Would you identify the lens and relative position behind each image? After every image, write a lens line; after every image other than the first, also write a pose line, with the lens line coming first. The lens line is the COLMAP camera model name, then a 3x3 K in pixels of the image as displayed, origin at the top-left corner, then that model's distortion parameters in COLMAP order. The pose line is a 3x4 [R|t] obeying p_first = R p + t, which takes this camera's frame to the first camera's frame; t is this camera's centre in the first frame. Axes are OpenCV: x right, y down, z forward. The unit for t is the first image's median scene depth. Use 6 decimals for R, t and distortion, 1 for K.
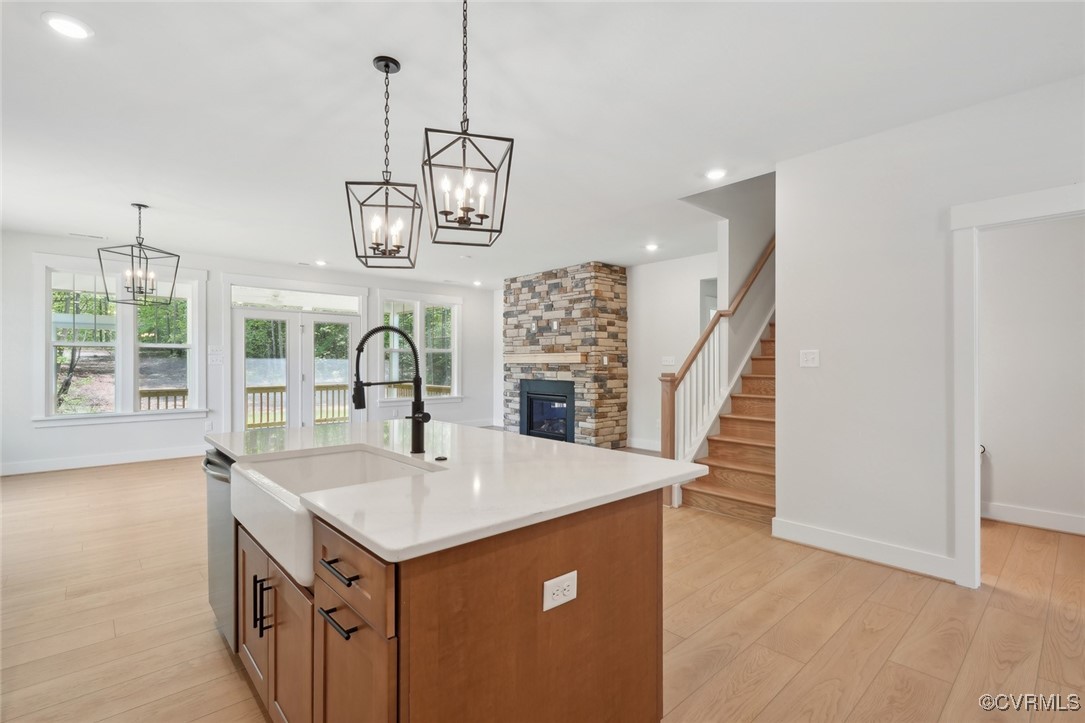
lens RADIAL K [[503.6, 0, 540.7], [0, 503.6, 364.7], [0, 0, 1]] dist [0.004199, 0.000323]
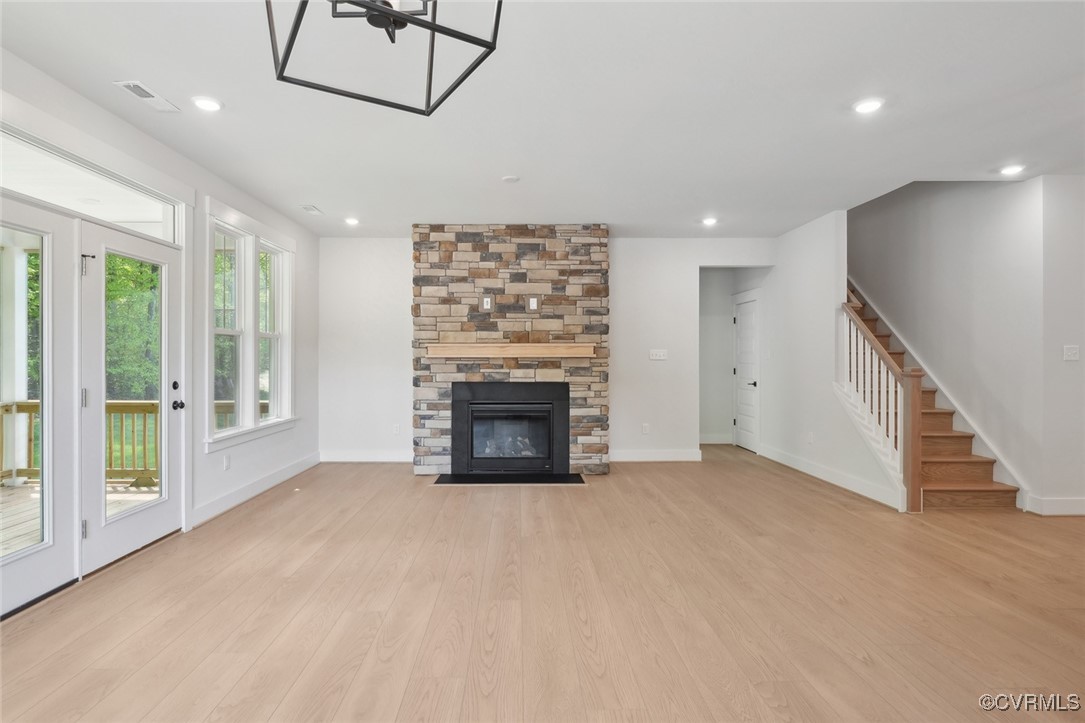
lens RADIAL K [[549.7, 0, 536.7], [0, 549.7, 359.1], [0, 0, 1]] dist [0.000584, 0.000204]
pose [[0.660102, -0.004730, 0.751161, -0.542457], [0.003713, 0.999989, 0.003035, -0.003047], [-0.751166, 0.000786, 0.660112, 0.486404]]
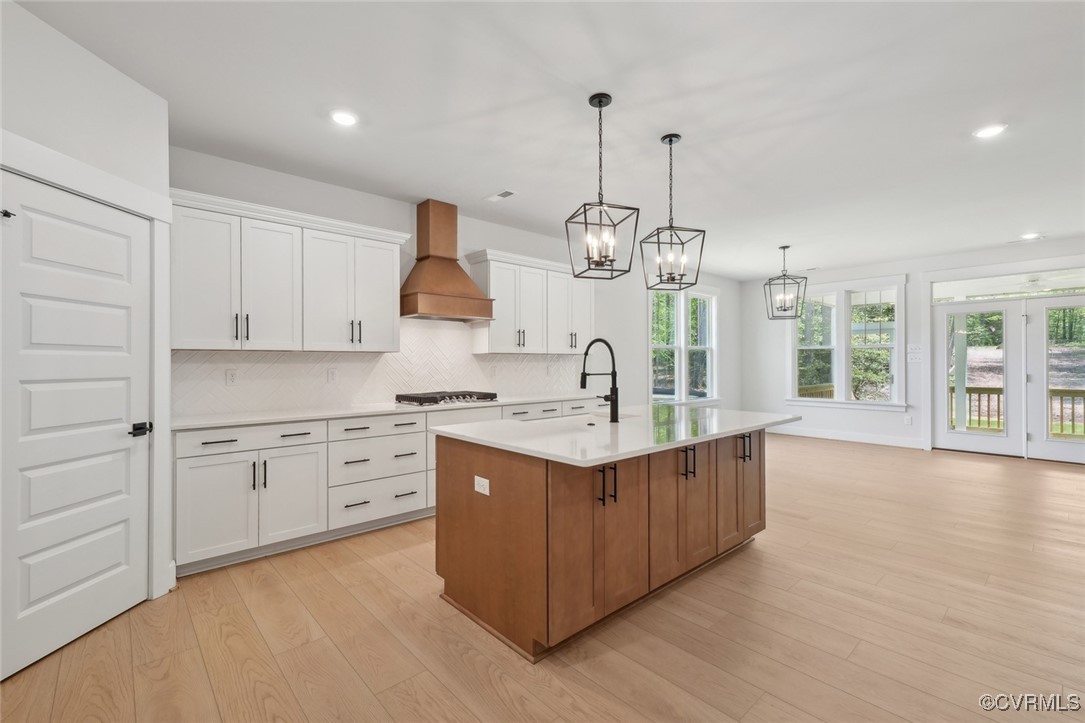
lens RADIAL K [[471.2, 0, 536.9], [0, 471.2, 366.6], [0, 0, 1]] dist [-0.005455, -0.000396]
pose [[-0.043387, 0.008049, -0.999026, 0.304058], [0.000215, 0.999968, 0.008048, 0.000148], [0.999058, 0.000135, -0.043388, 0.222593]]
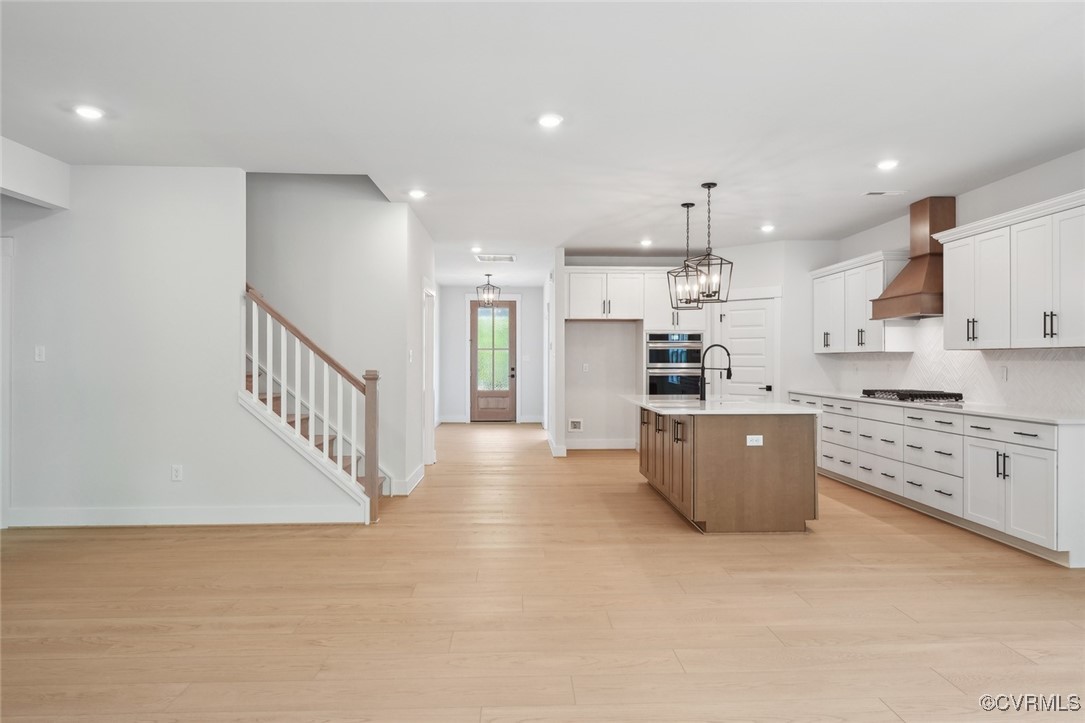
lens RADIAL K [[641.9, 0, 546.5], [0, 641.9, 361.4], [0, 0, 1]] dist [-0.003903, -0.000569]
pose [[-0.756887, -0.003636, 0.653536, -0.402357], [-0.000649, 0.999988, 0.004813, -0.002566], [-0.653546, 0.003218, -0.756880, 0.938262]]
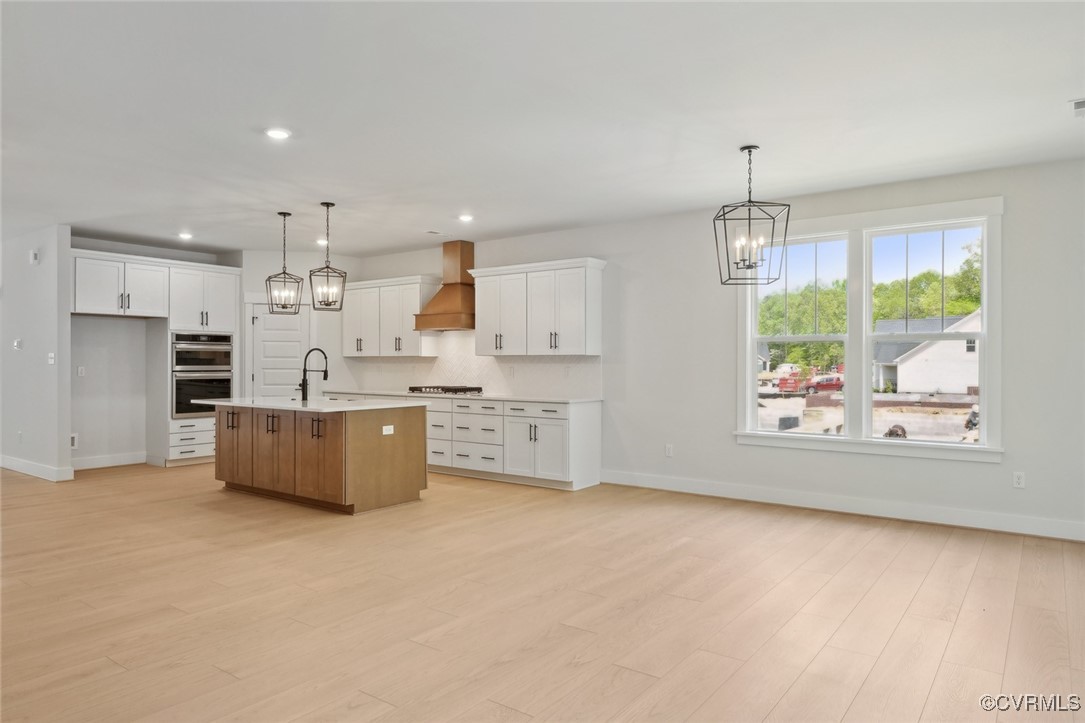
lens RADIAL K [[675.6, 0, 542.6], [0, 675.6, 360.6], [0, 0, 1]] dist [-0.017371, 0.000060]
pose [[-0.984868, -0.004619, -0.173244, -0.199676], [-0.004262, 0.999988, -0.002432, -0.002552], [0.173254, -0.001657, -0.984876, 1.129646]]
